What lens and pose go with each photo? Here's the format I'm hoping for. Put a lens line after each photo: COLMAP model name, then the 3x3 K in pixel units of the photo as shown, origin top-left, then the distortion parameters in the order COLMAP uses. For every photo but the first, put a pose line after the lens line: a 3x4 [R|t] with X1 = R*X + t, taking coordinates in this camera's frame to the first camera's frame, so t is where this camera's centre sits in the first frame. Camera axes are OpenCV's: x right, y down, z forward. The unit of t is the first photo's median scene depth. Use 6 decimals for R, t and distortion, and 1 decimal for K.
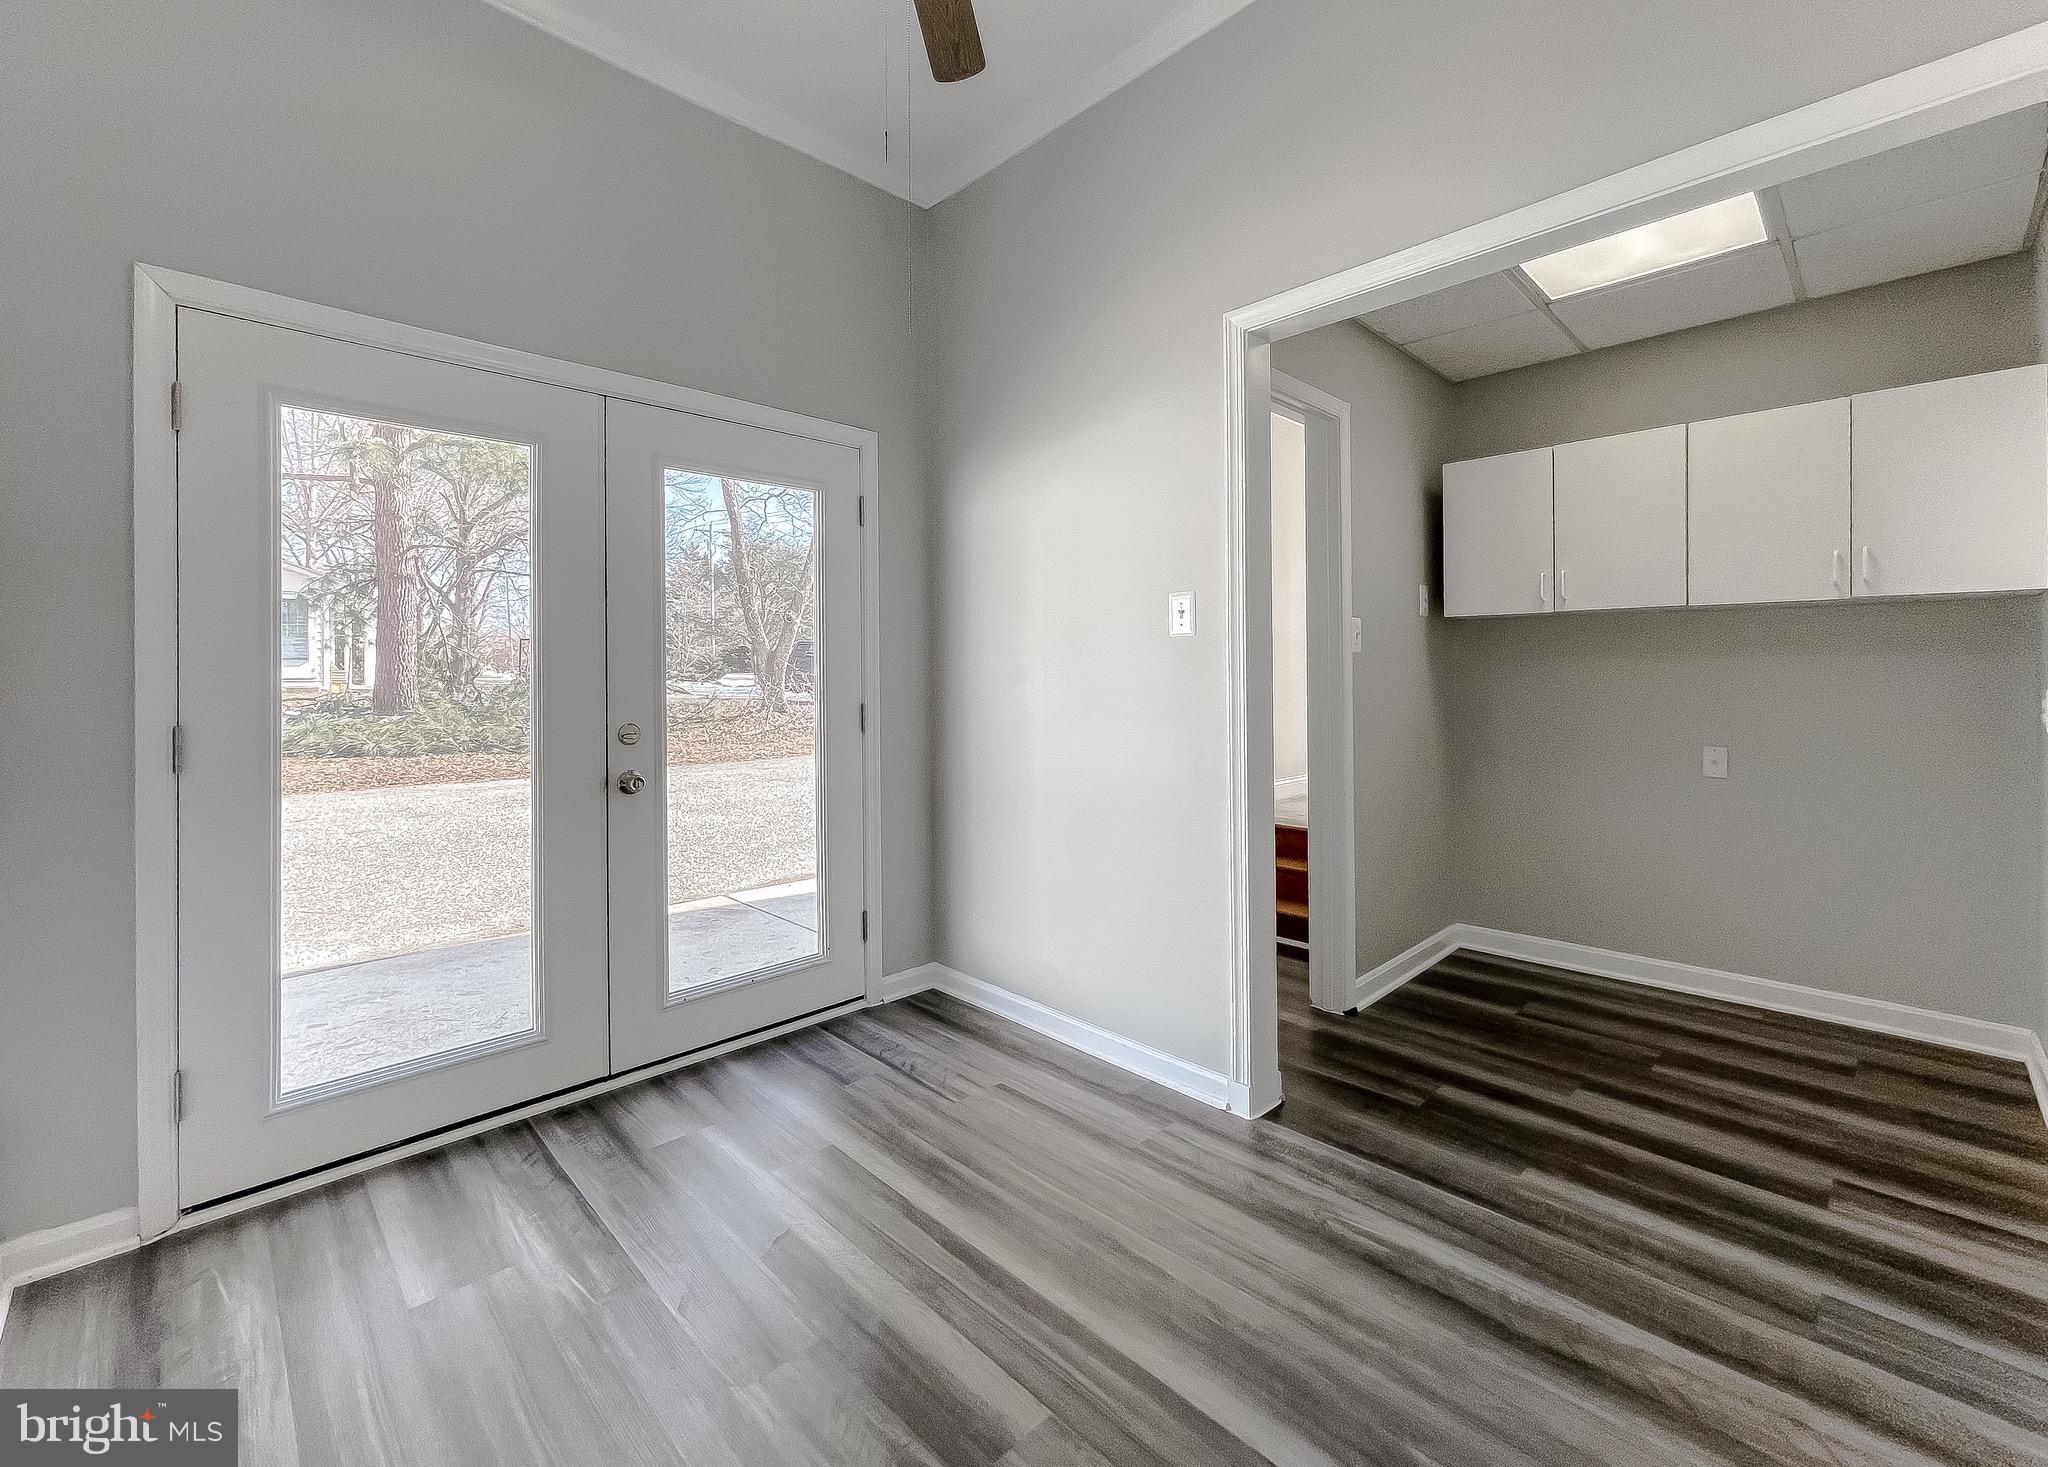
lens RADIAL K [[859.3, 0, 999.8], [0, 859.3, 666.2], [0, 0, 1]] dist [0.004471, 0.000354]
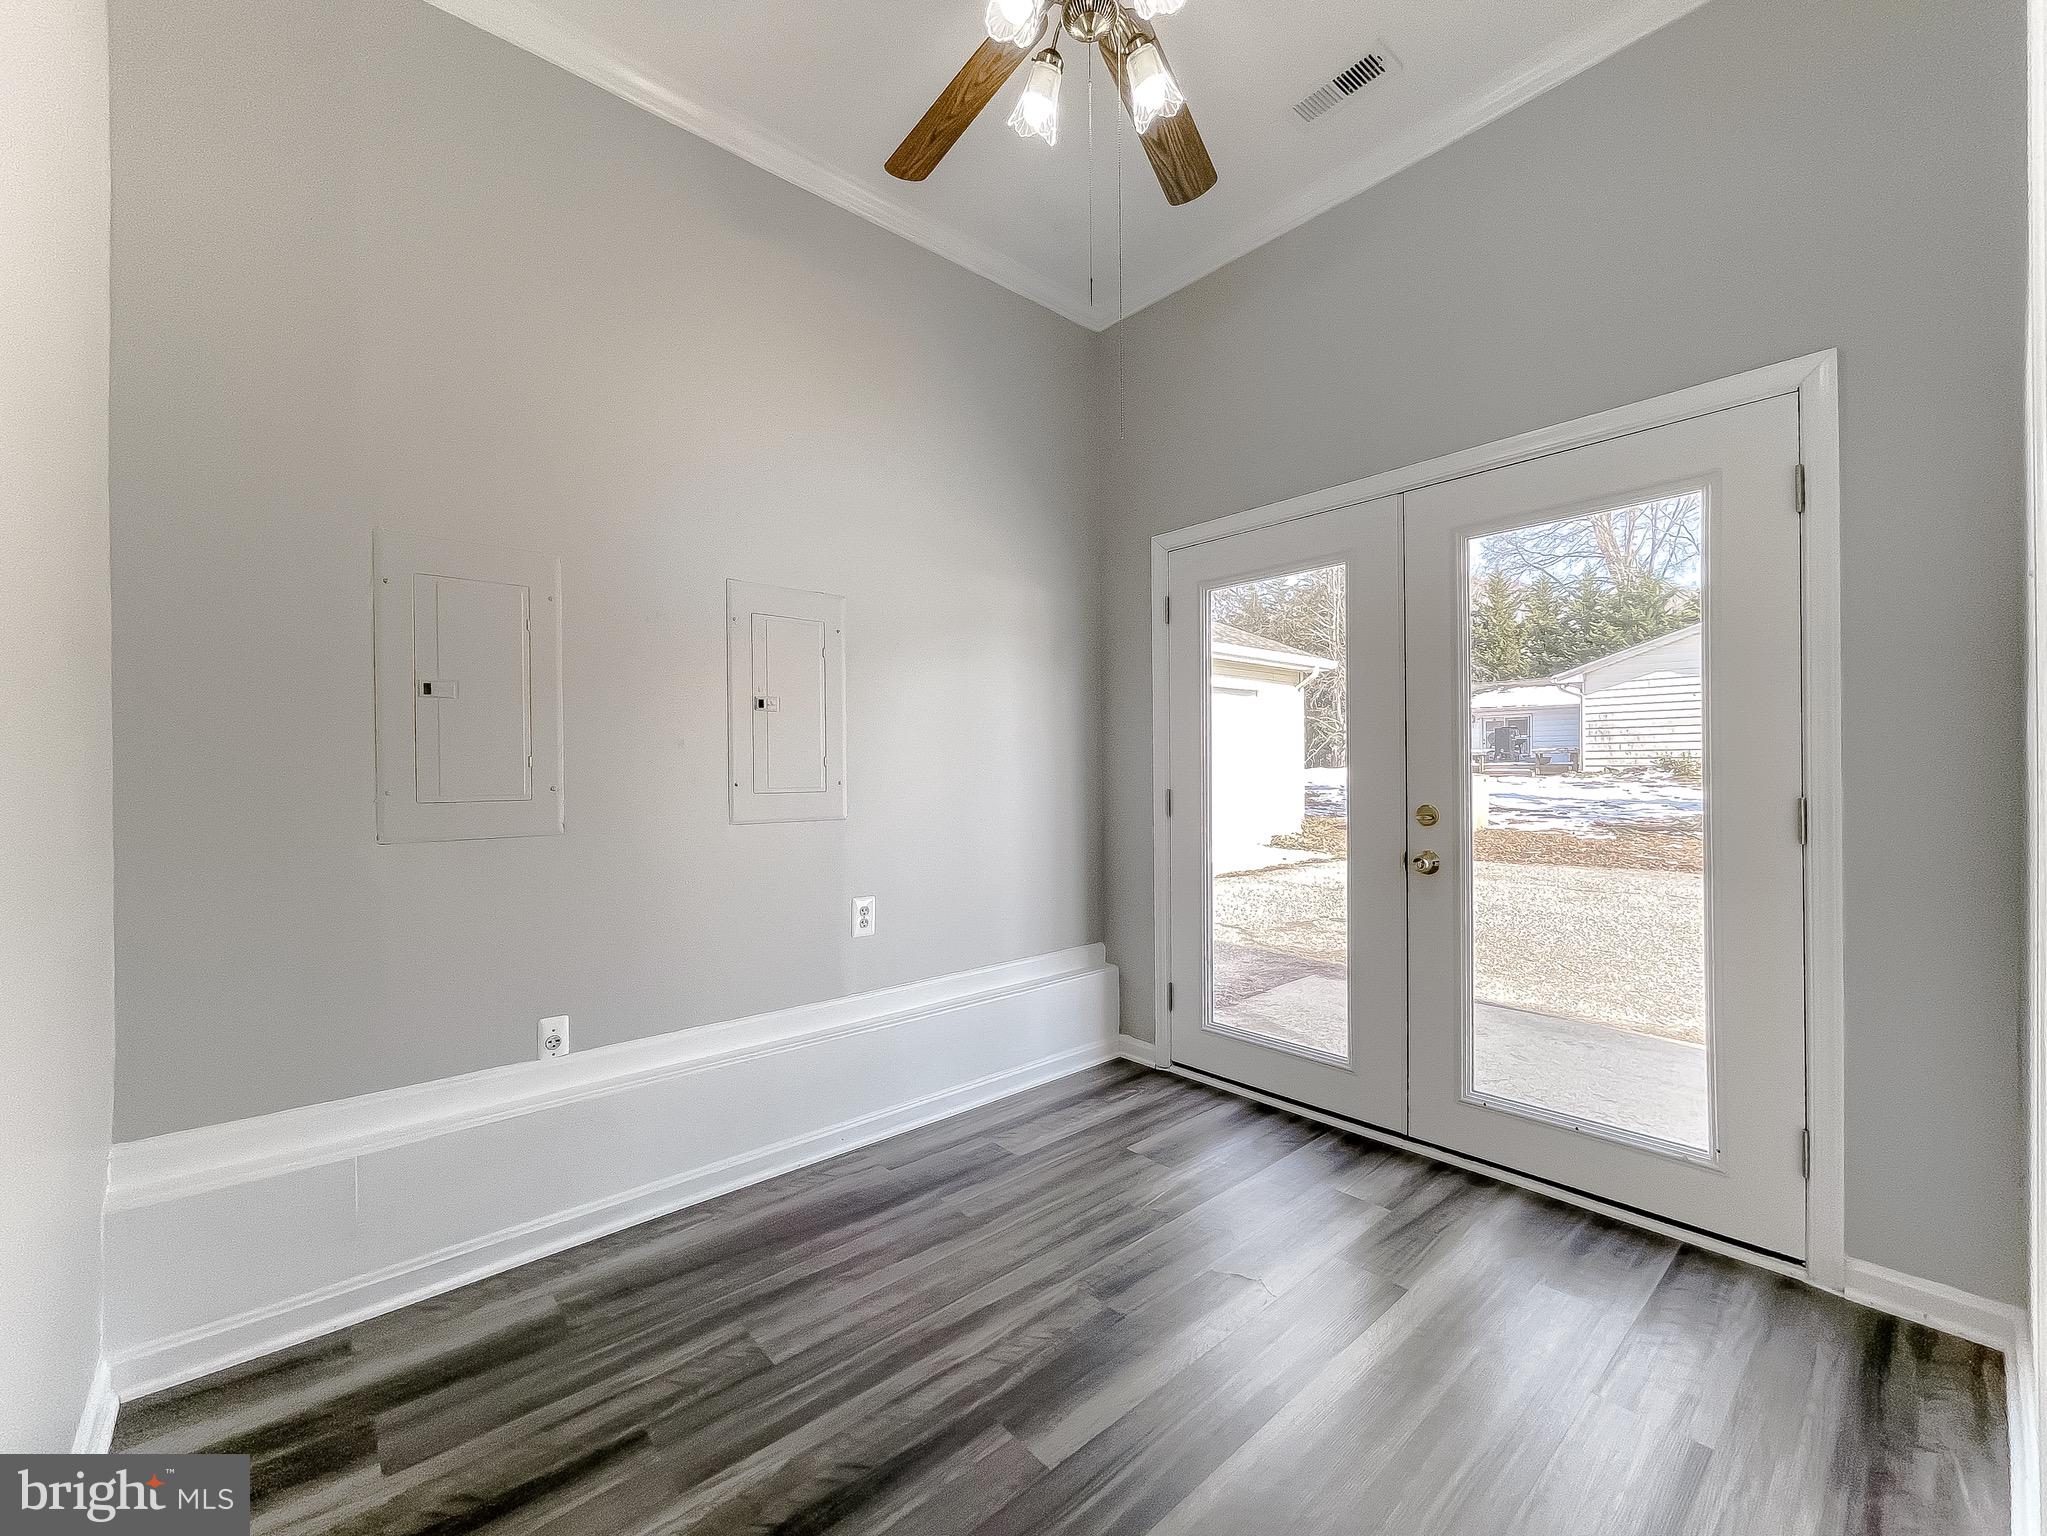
lens RADIAL K [[838.5, 0, 1016.4], [0, 838.5, 776.7], [0, 0, 1]] dist [-0.010367, 0.004257]
pose [[-0.036205, 0.011471, -0.999279, 0.525552], [0.017179, 0.999794, 0.010854, 0.012067], [0.999197, -0.016774, -0.036394, 0.504668]]
